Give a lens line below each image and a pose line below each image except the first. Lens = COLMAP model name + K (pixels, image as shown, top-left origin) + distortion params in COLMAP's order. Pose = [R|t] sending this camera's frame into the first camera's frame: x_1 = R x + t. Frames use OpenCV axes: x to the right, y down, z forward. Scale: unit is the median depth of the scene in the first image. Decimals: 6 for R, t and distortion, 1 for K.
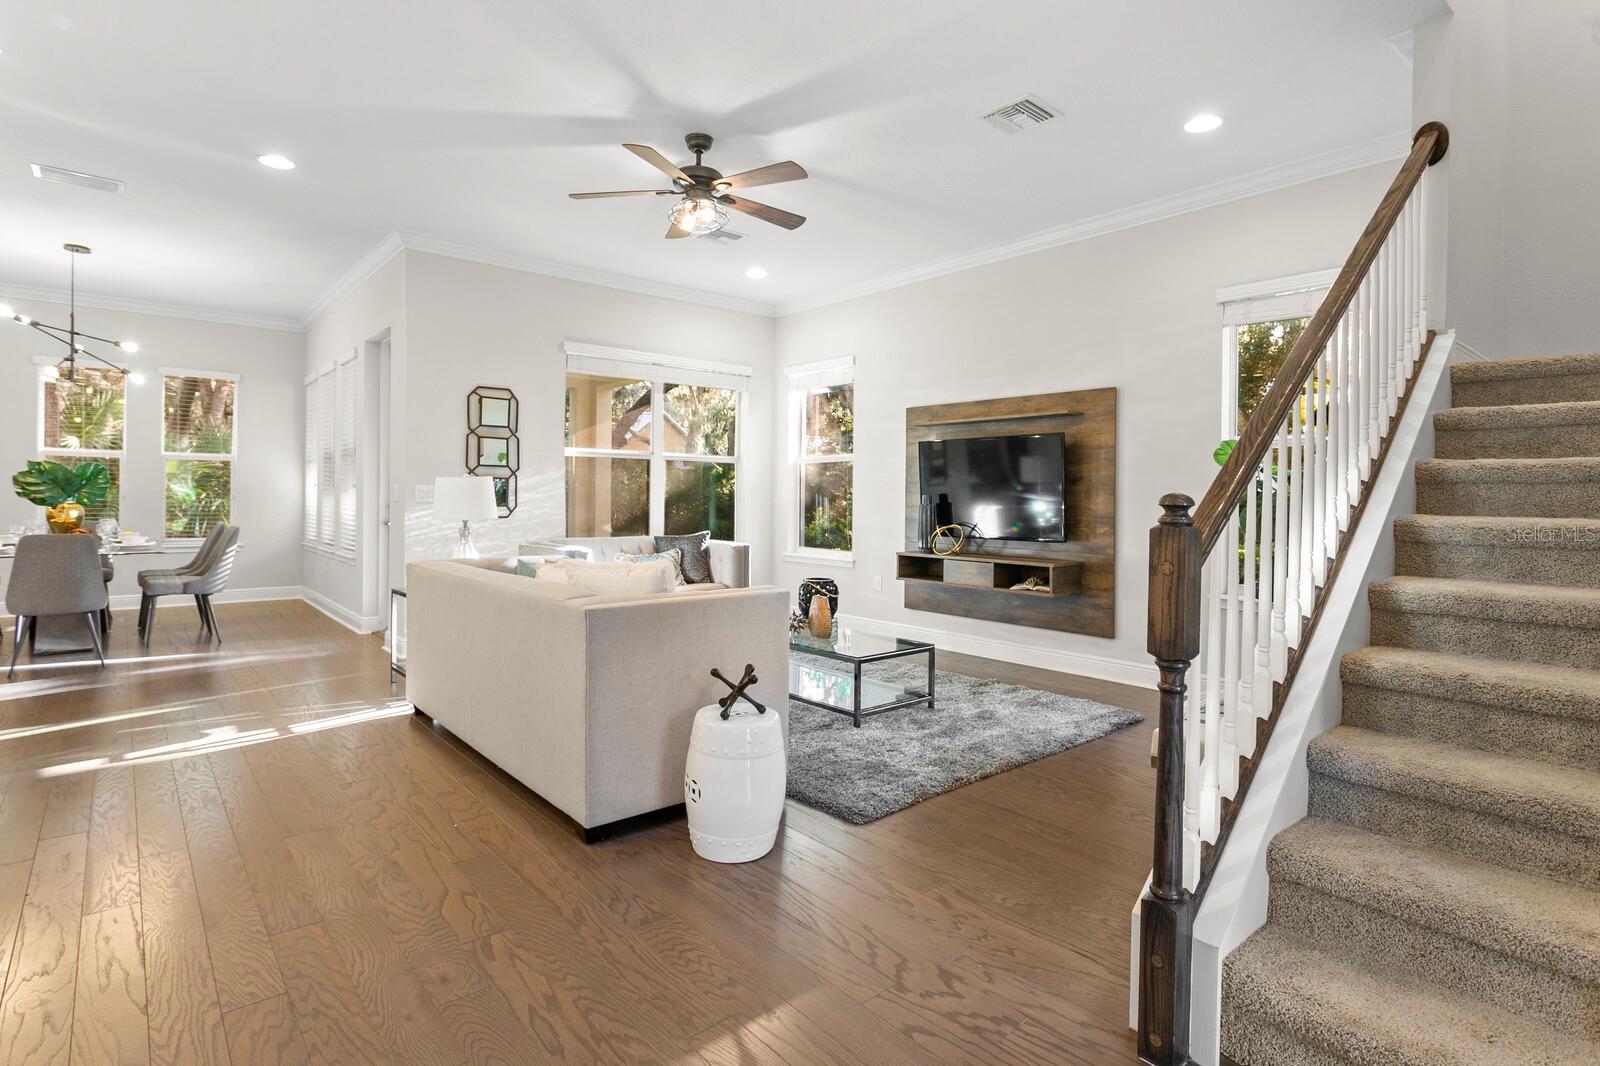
lens RADIAL K [[801.4, 0, 863.4], [0, 801.4, 496.5], [0, 0, 1]] dist [-0.012925, 0.003705]
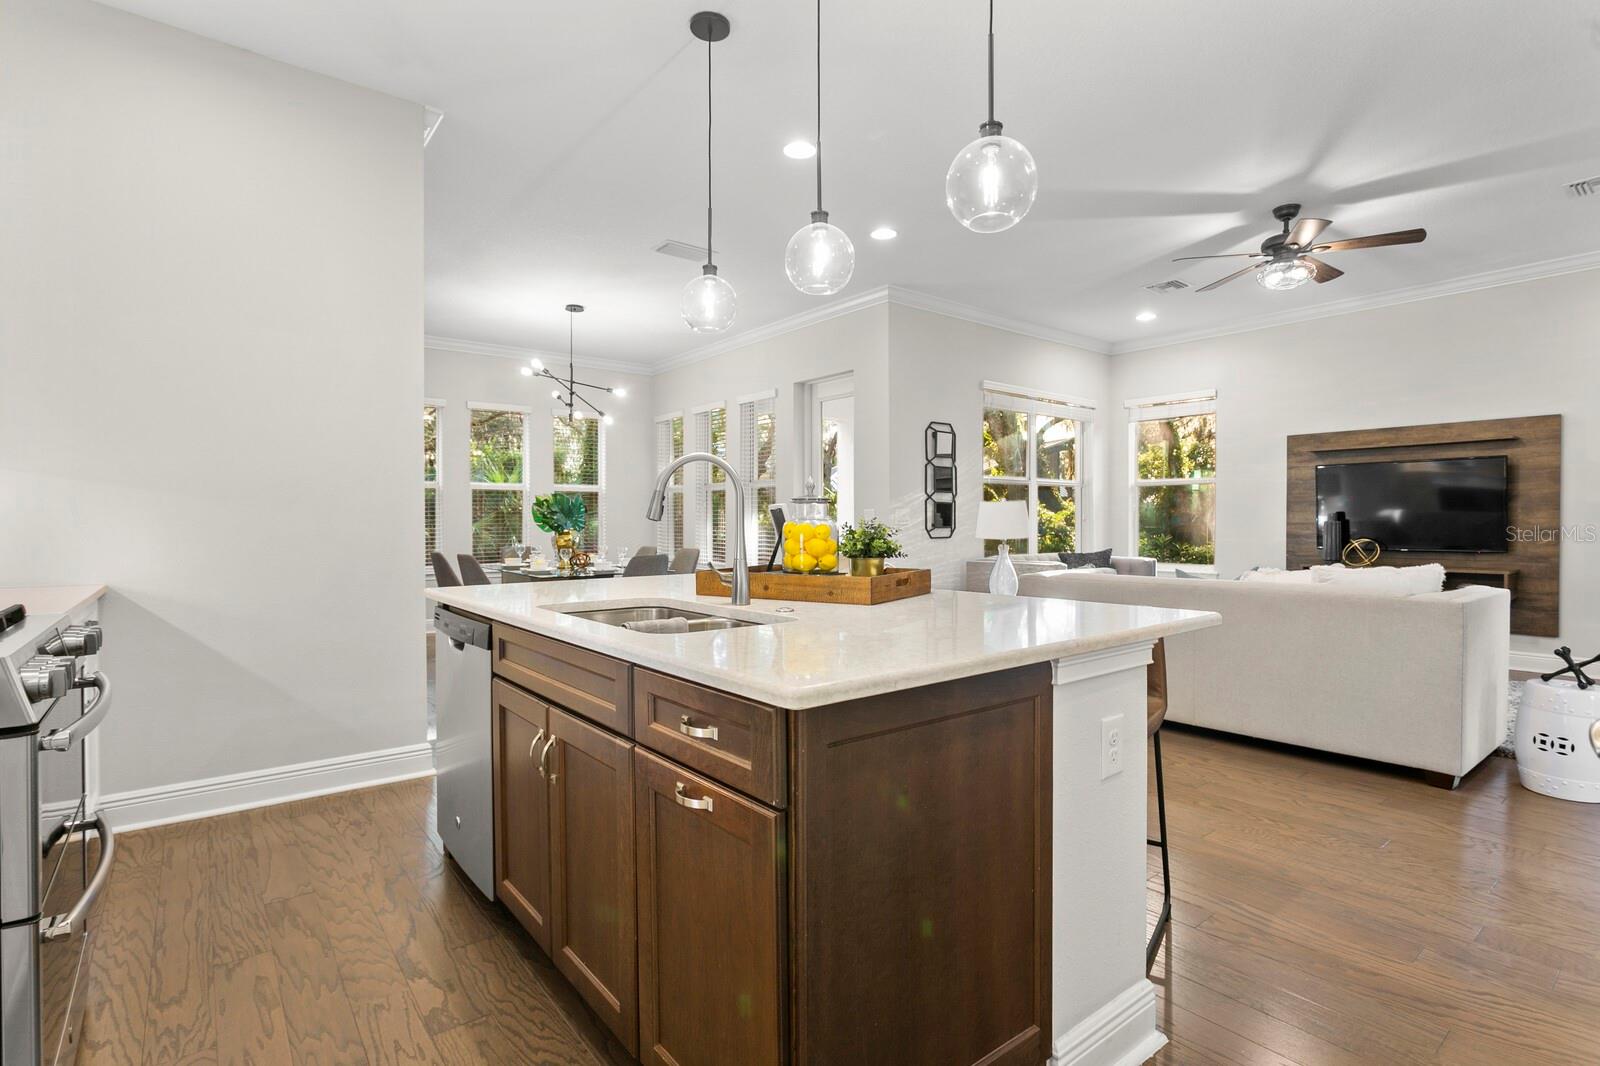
lens RADIAL K [[801.4, 0, 751.1], [0, 801.4, 523.6], [0, 0, 1]] dist [-0.012925, 0.003705]
pose [[0.999169, -0.012929, -0.038649, -0.767365], [0.013056, 0.999910, 0.003015, -0.000799], [0.038607, -0.003517, 0.999248, -0.156920]]
